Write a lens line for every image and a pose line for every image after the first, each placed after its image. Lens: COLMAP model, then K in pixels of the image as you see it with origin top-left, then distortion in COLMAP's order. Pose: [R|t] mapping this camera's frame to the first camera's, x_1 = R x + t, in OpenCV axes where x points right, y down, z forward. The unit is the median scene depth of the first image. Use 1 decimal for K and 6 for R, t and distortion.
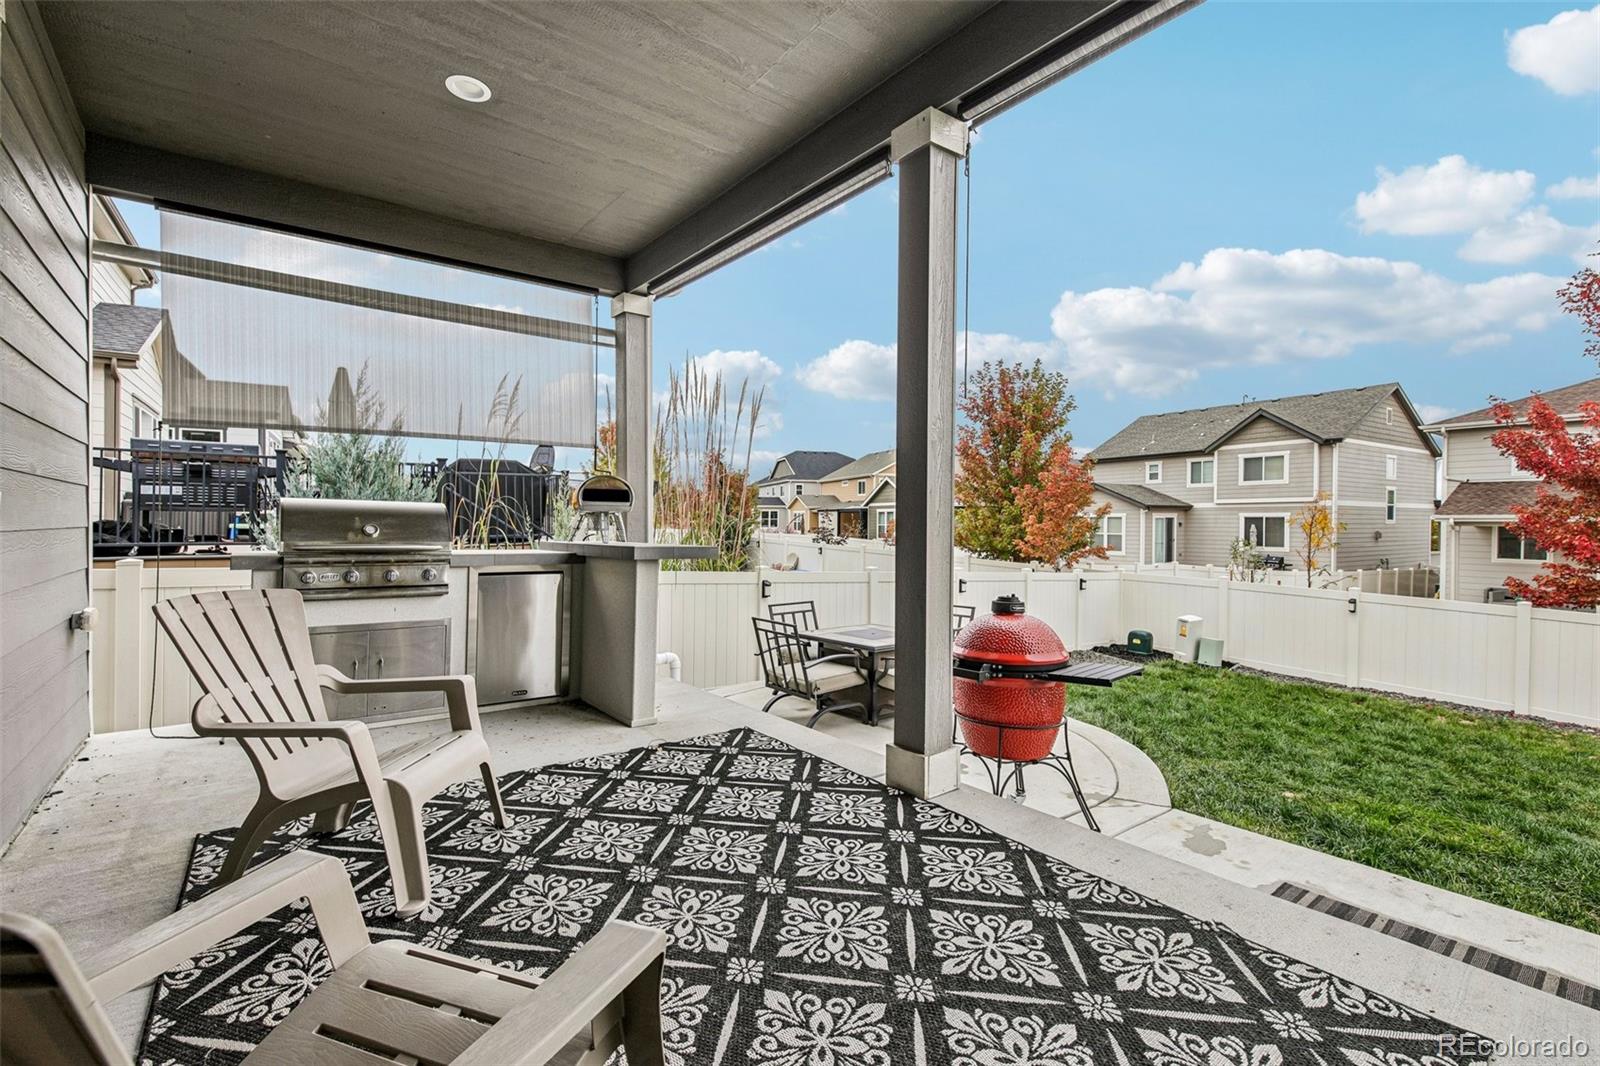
lens RADIAL K [[726.2, 0, 803.8], [0, 726.2, 527.8], [0, 0, 1]] dist [0.010840, -0.005946]
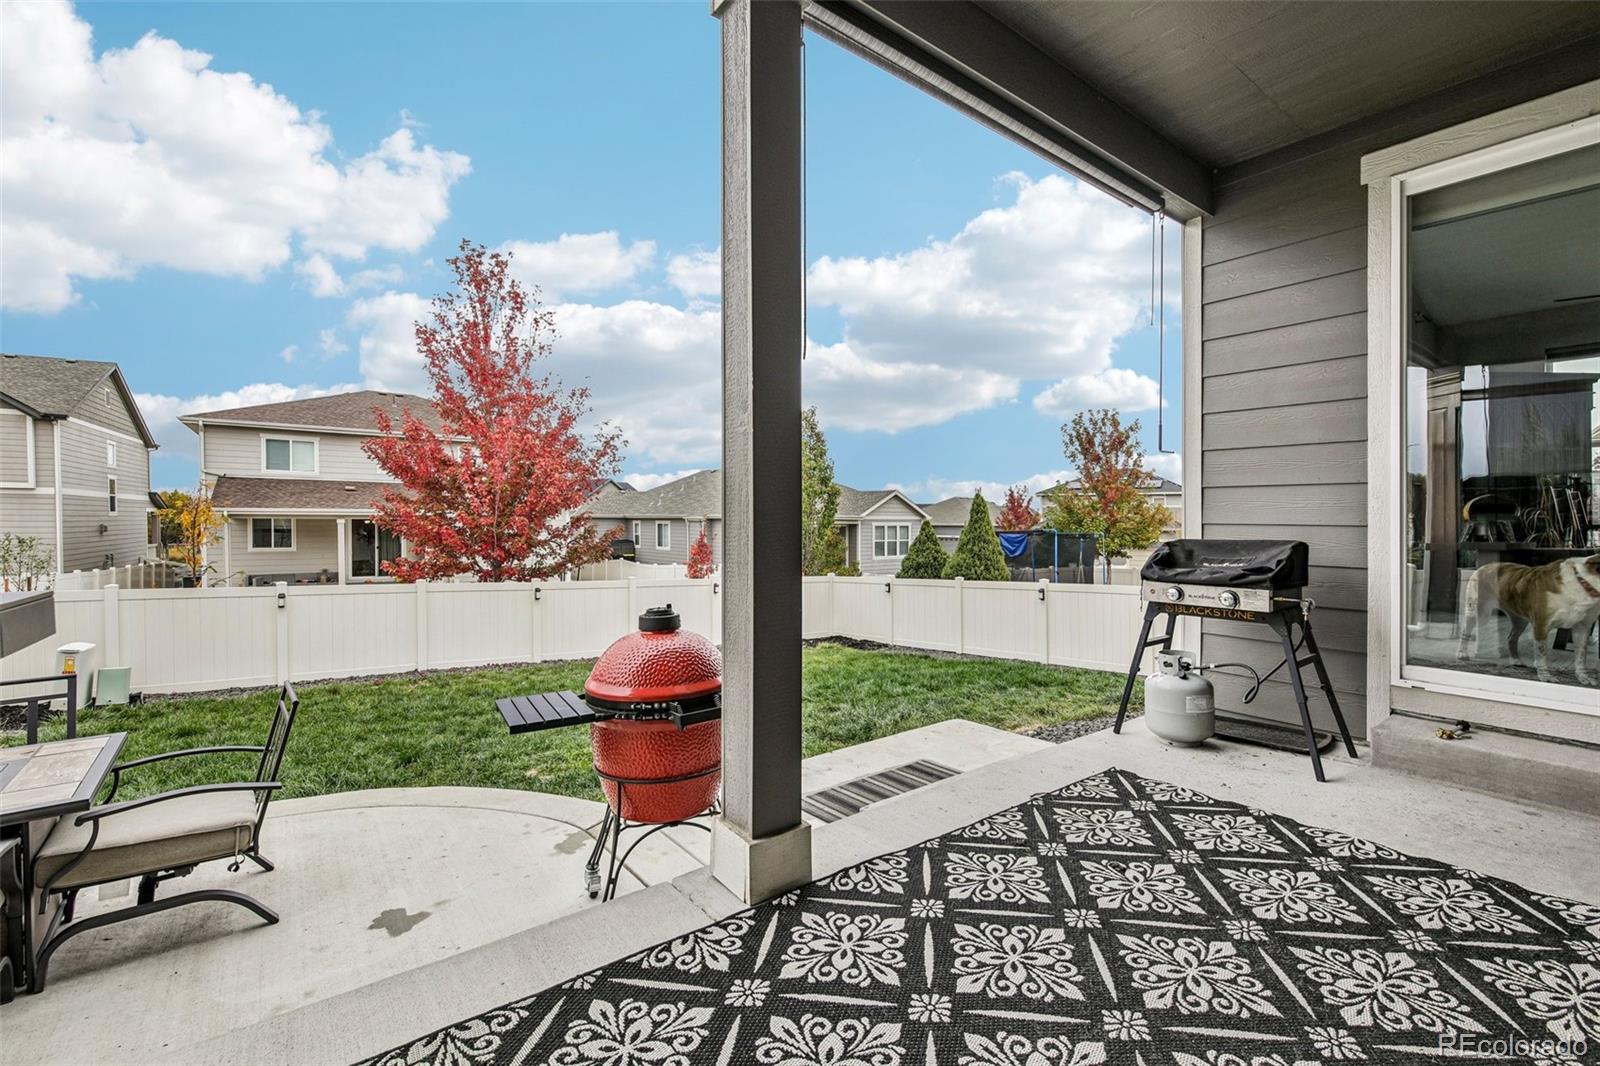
lens RADIAL K [[726.2, 0, 753.6], [0, 726.2, 521.6], [0, 0, 1]] dist [0.010840, -0.005946]
pose [[0.007455, -0.006503, 0.999951, -0.491123], [0.005205, 0.999966, 0.006464, -0.002436], [-0.999959, 0.005157, 0.007488, 0.884290]]
